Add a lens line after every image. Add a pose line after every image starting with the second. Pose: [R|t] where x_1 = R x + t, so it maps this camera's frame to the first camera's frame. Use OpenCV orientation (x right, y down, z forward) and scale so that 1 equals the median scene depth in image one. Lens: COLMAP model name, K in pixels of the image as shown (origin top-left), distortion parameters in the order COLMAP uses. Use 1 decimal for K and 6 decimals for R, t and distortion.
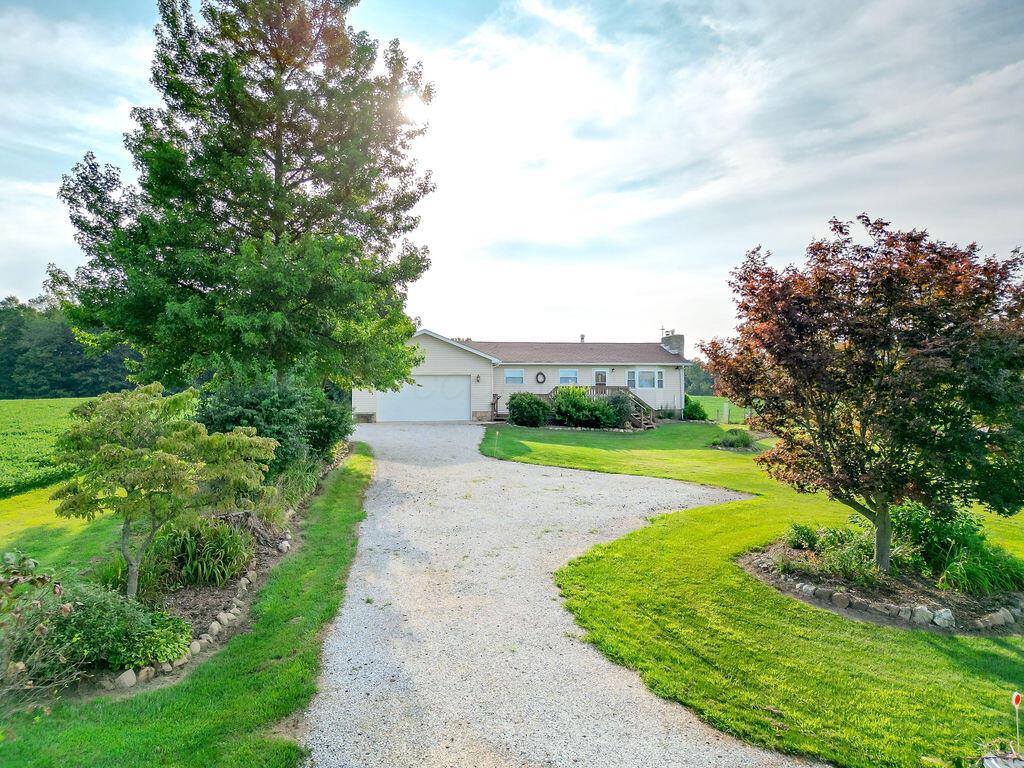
lens RADIAL K [[712.2, 0, 512.0], [0, 712.2, 384.0], [0, 0, 1]] dist [0.002530, -0.000115]
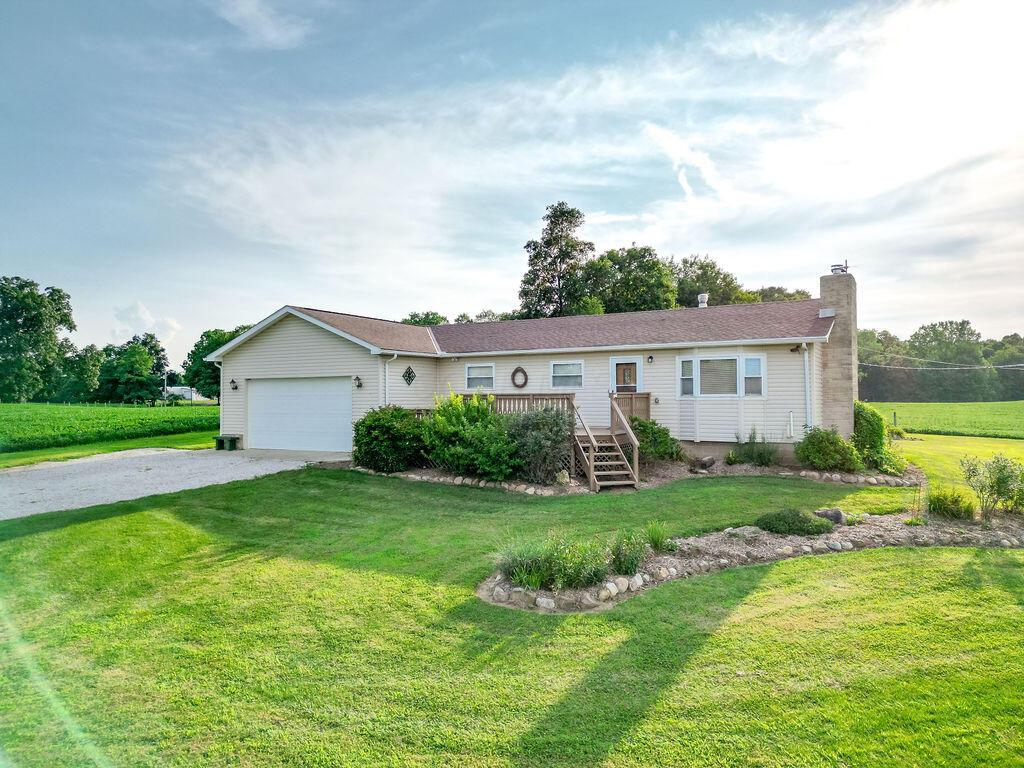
lens RADIAL K [[733.7, 0, 512.0], [0, 733.7, 384.0], [0, 0, 1]] dist [0.002306, 0.000439]
pose [[0.751809, -0.014672, -0.659218, 0.407943], [0.011905, 0.999891, -0.008678, 0.001015], [0.659274, -0.001324, 0.751902, 0.563509]]
